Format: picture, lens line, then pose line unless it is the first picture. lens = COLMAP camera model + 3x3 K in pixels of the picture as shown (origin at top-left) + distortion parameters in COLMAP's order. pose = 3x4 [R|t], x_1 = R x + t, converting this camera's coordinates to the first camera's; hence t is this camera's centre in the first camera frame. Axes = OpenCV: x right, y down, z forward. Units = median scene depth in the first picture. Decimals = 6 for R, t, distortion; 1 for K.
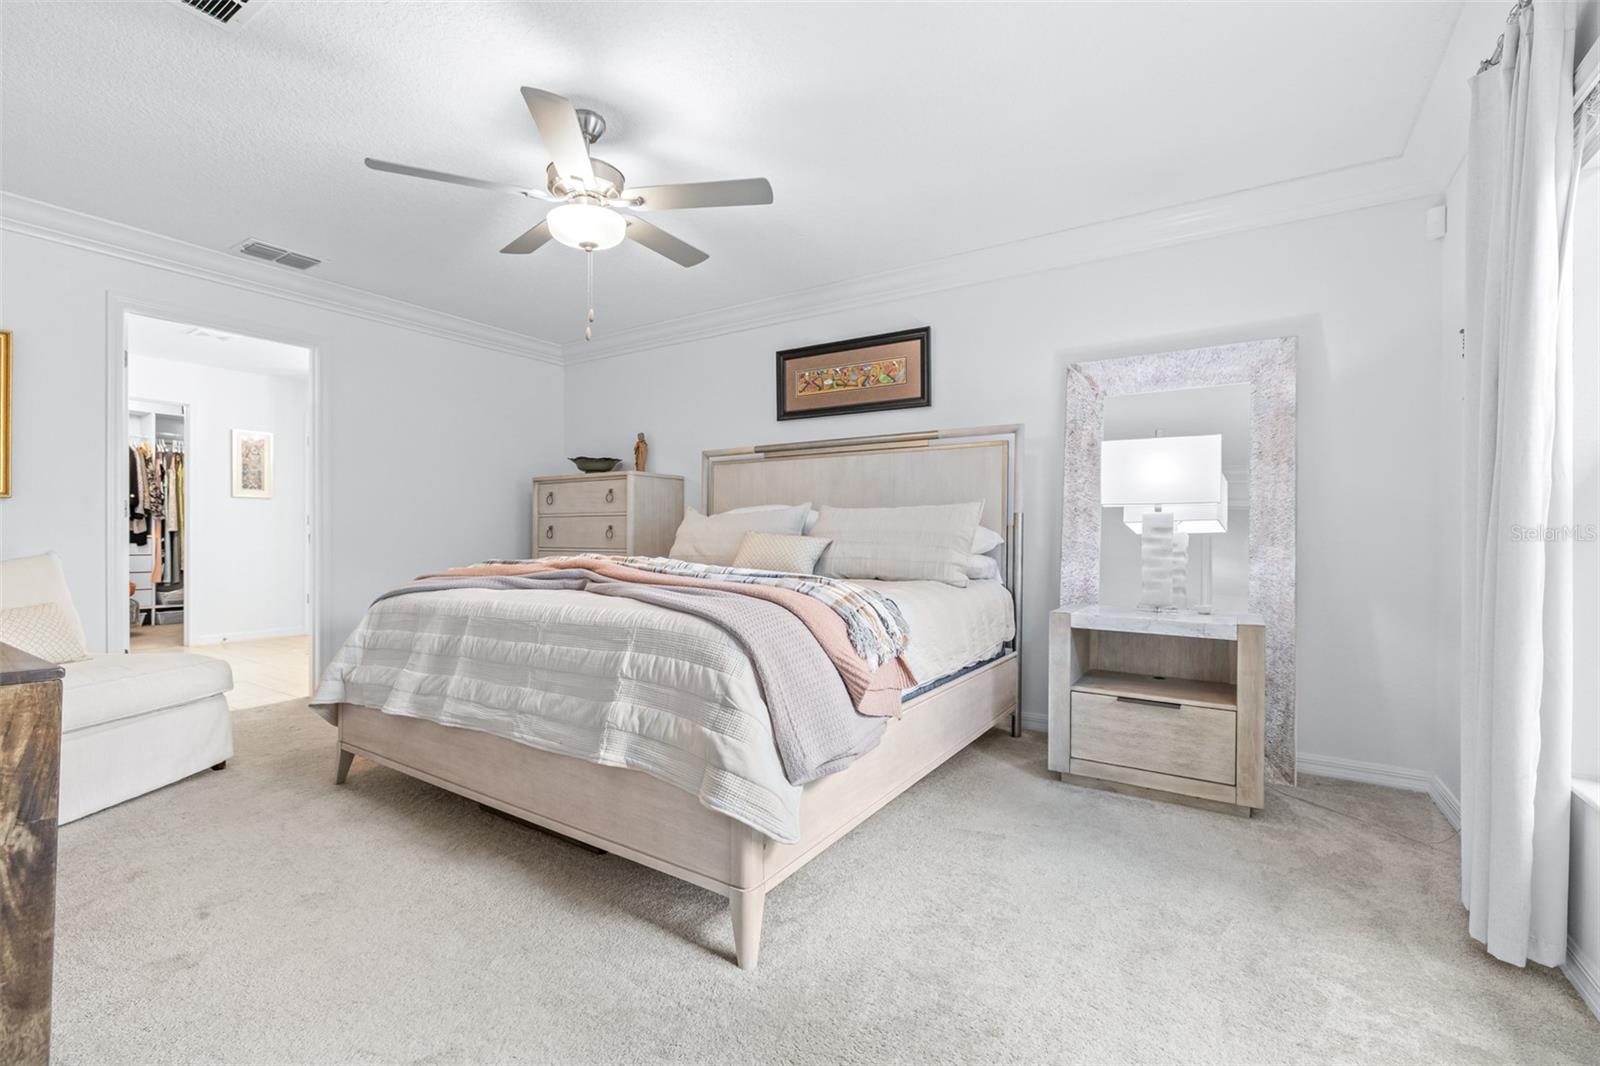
lens RADIAL K [[680.5, 0, 791.9], [0, 680.5, 537.0], [0, 0, 1]] dist [0.000865, -0.000567]
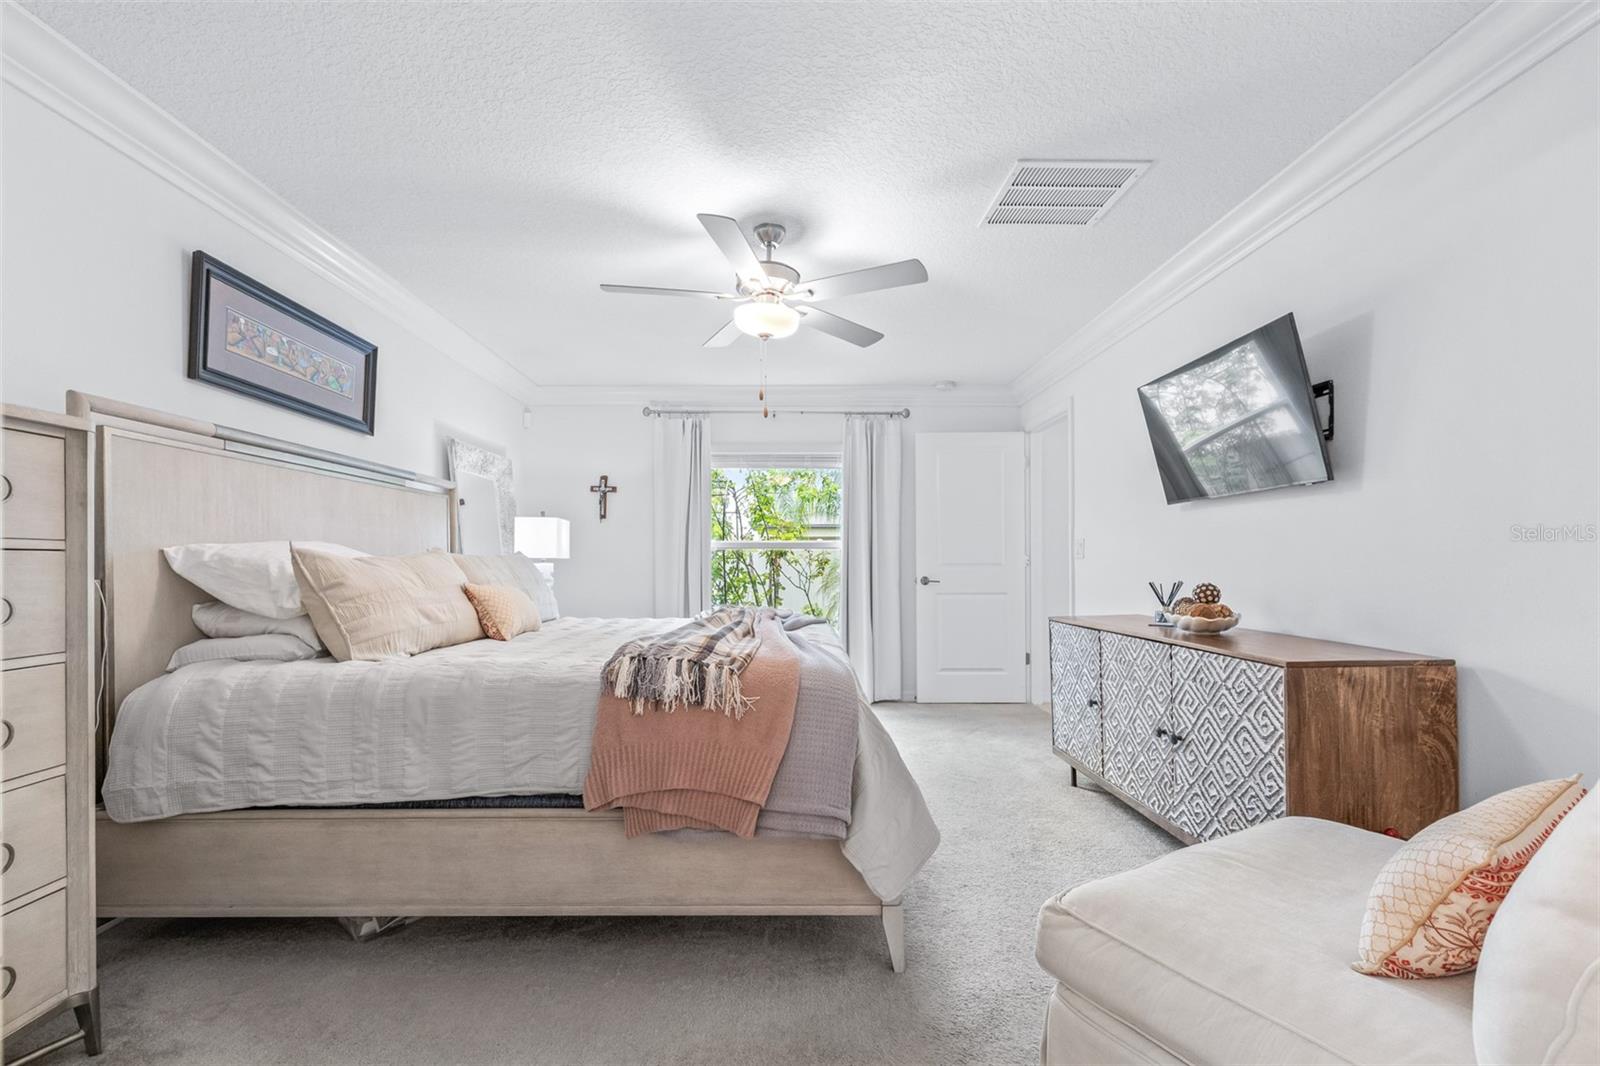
lens RADIAL K [[680.5, 0, 795.5], [0, 680.5, 565.4], [0, 0, 1]] dist [0.000865, -0.000567]
pose [[-0.561314, -0.003982, 0.827593, -0.736443], [0.005652, 0.999947, 0.008645, -0.027990], [-0.827583, 0.009530, -0.561262, 0.930834]]
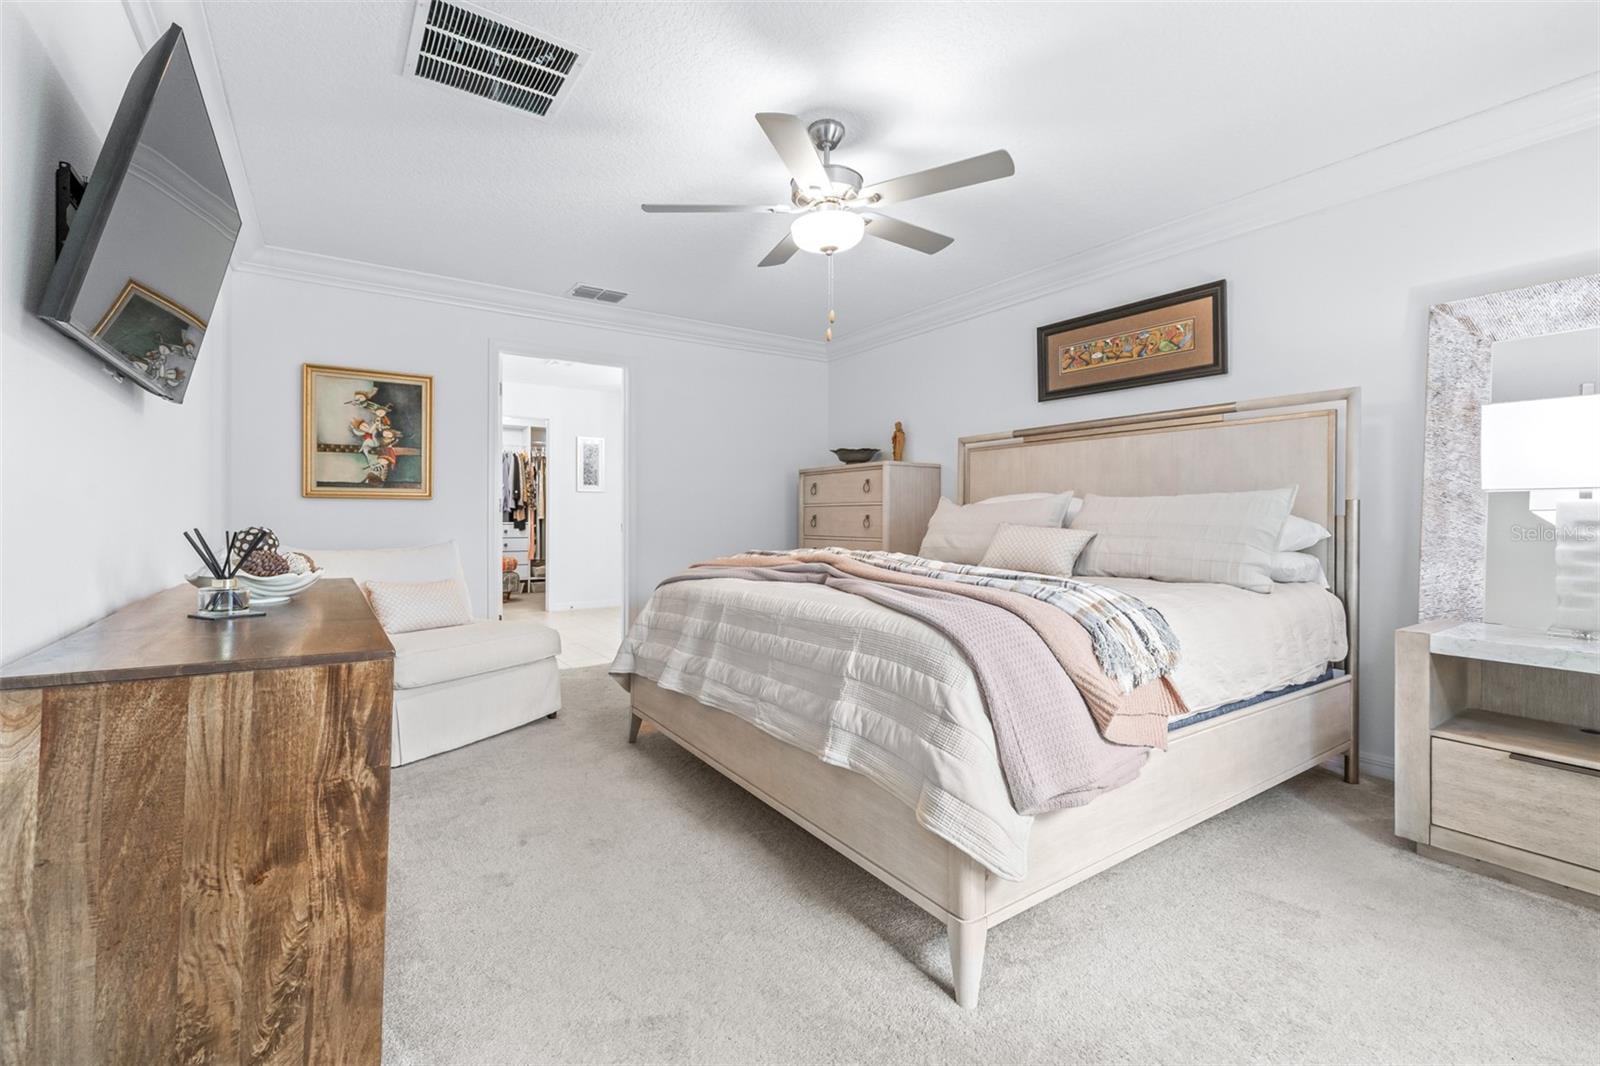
lens RADIAL K [[680.5, 0, 803.0], [0, 680.5, 513.4], [0, 0, 1]] dist [0.000865, -0.000567]
pose [[0.926561, -0.005794, -0.376099, 0.029458], [0.002715, 0.999958, -0.008716, -0.011376], [0.376134, 0.007055, 0.926538, 0.018738]]
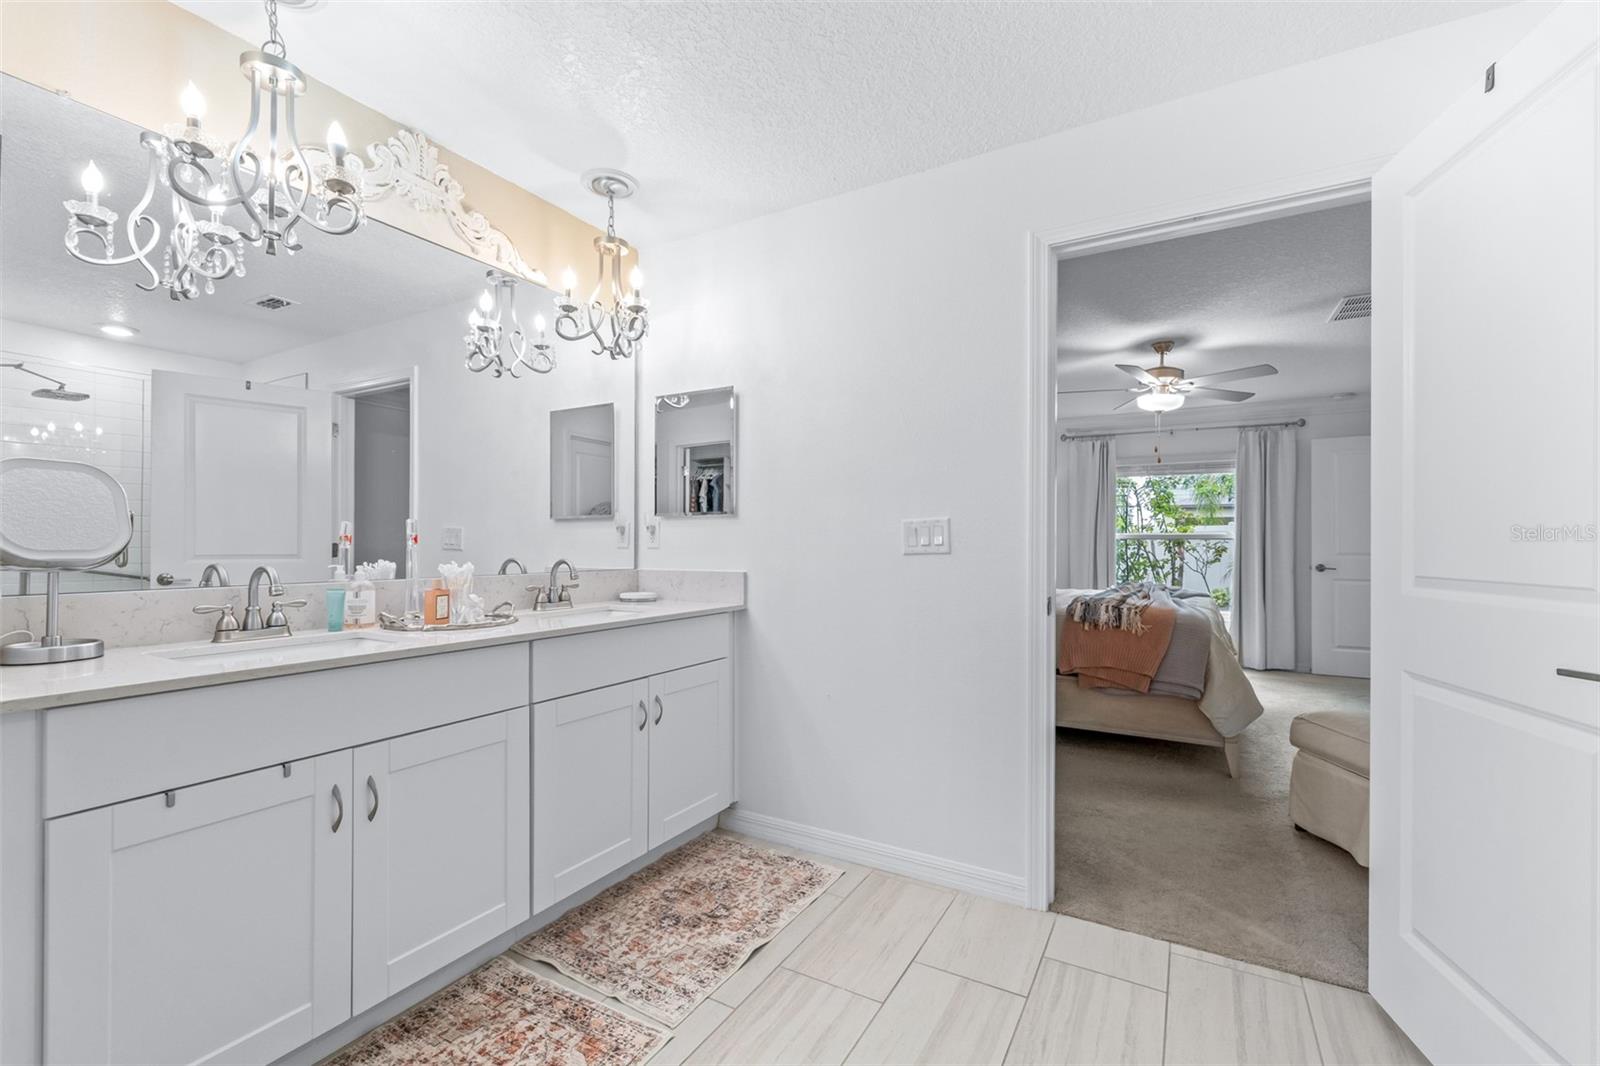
lens RADIAL K [[680.5, 0, 803.8], [0, 680.5, 539.7], [0, 0, 1]] dist [0.000865, -0.000567]
pose [[-0.055586, 0.000815, 0.998454, -1.204127], [0.002279, 0.999997, -0.000689, -0.049574], [-0.998451, 0.002237, -0.055588, 1.196355]]
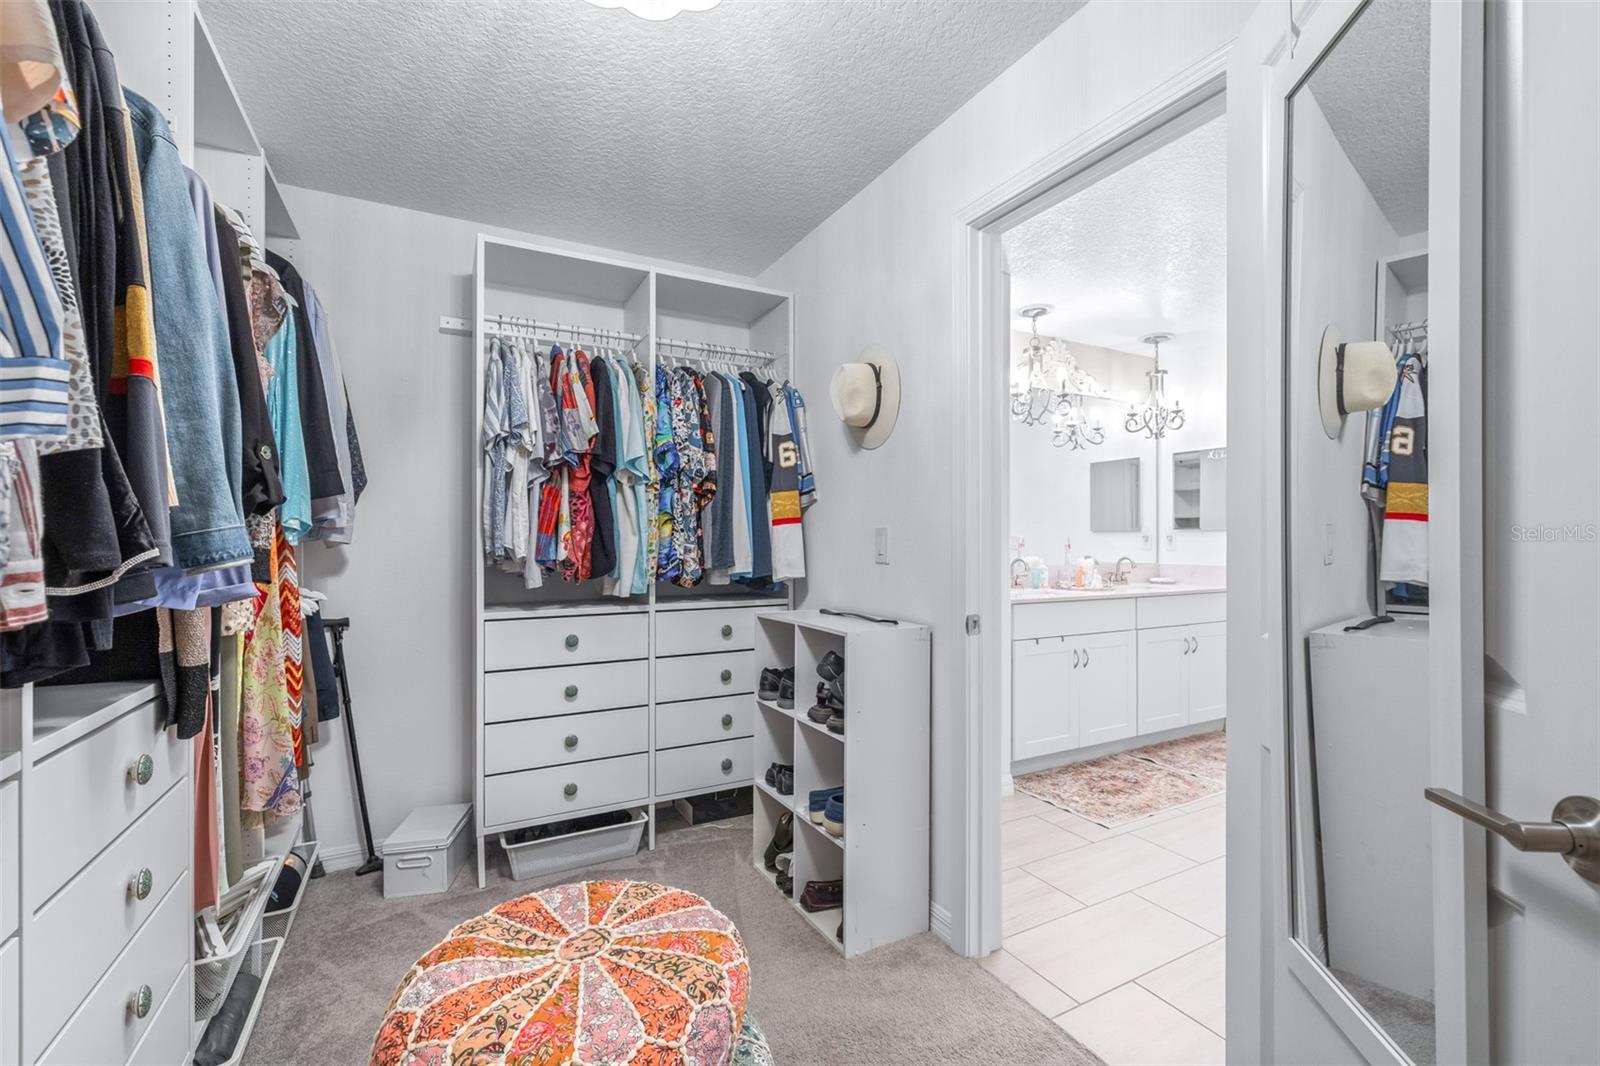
lens RADIAL K [[680.5, 0, 808.8], [0, 680.5, 535.9], [0, 0, 1]] dist [0.000865, -0.000567]
pose [[0.478523, -0.001620, 0.878073, -1.746020], [0.005231, 0.999986, -0.001006, -0.066424], [-0.878059, 0.005075, 0.478525, 1.301879]]
